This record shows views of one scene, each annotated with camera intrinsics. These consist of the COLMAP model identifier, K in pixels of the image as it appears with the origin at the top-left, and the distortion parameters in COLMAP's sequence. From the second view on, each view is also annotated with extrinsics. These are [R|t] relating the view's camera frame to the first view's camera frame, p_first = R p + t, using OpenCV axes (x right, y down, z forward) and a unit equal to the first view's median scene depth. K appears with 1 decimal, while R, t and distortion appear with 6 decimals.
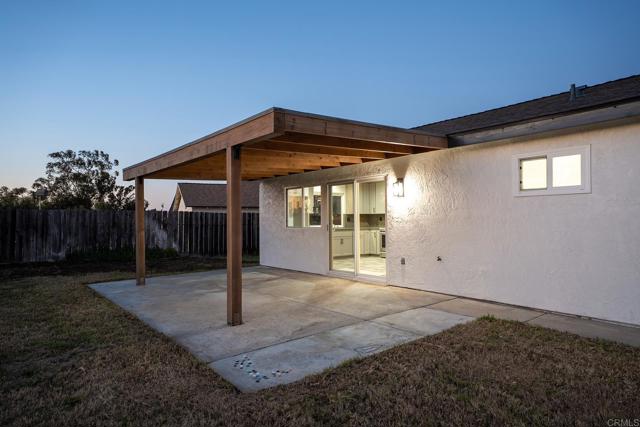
lens RADIAL K [[419.1, 0, 320.0], [0, 419.1, 213.5], [0, 0, 1]] dist [0.042515, -0.000385]
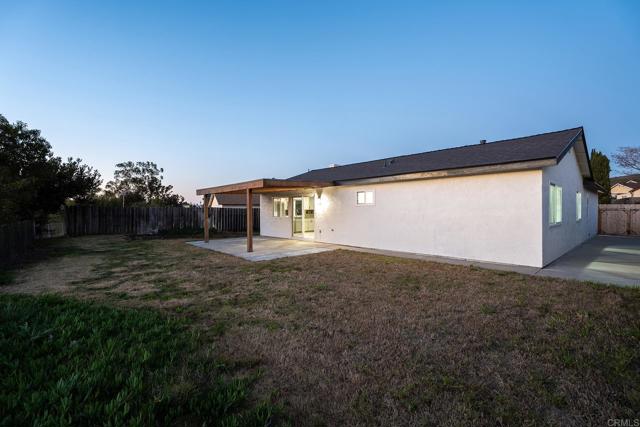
lens RADIAL K [[299.0, 0, 320.0], [0, 299.0, 213.5], [0, 0, 1]] dist [-0.000776, 0.000010]
pose [[0.998865, 0.000736, 0.047624, 0.066168], [-0.002050, 0.999618, 0.027550, -0.019933], [-0.047586, -0.027616, 0.998485, -0.394919]]
